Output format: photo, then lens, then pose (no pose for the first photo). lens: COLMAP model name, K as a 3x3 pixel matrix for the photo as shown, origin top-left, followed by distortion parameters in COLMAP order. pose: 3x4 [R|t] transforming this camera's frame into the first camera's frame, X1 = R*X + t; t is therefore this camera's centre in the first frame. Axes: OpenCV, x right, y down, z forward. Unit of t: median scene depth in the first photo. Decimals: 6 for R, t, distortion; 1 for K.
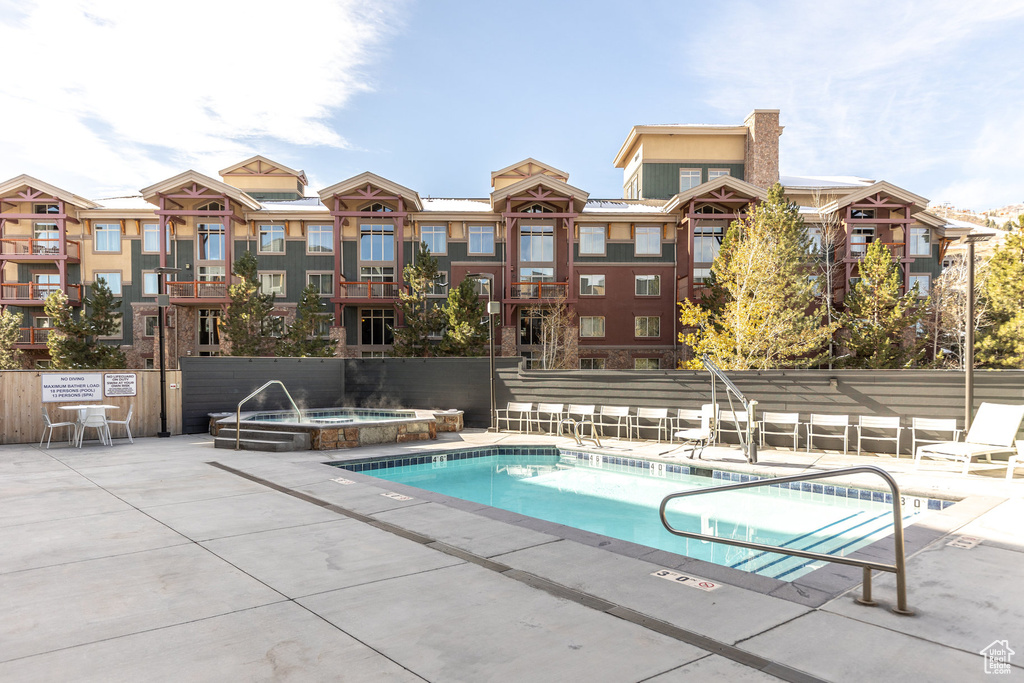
lens RADIAL K [[621.4, 0, 512.0], [0, 621.4, 341.5], [0, 0, 1]] dist [-0.000193, -0.000111]
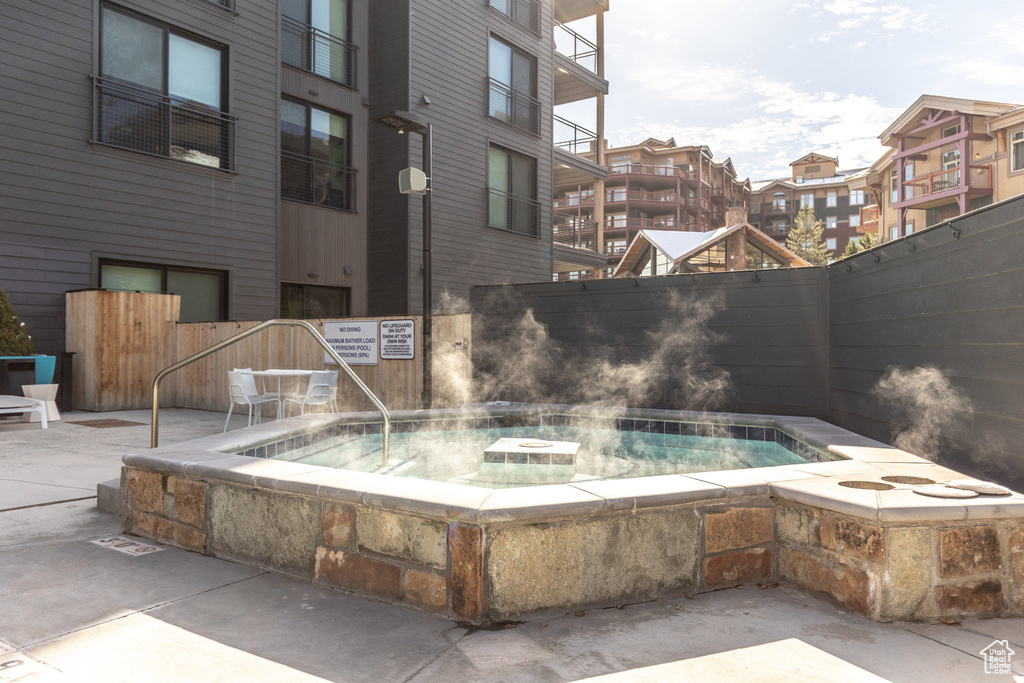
lens RADIAL K [[761.7, 0, 512.0], [0, 761.7, 341.5], [0, 0, 1]] dist [-0.001771, -0.000316]
pose [[0.247507, -0.005144, -0.968873, 0.023838], [0.040748, 0.999156, 0.005104, 0.018854], [0.968029, -0.040743, 0.247508, 0.242172]]
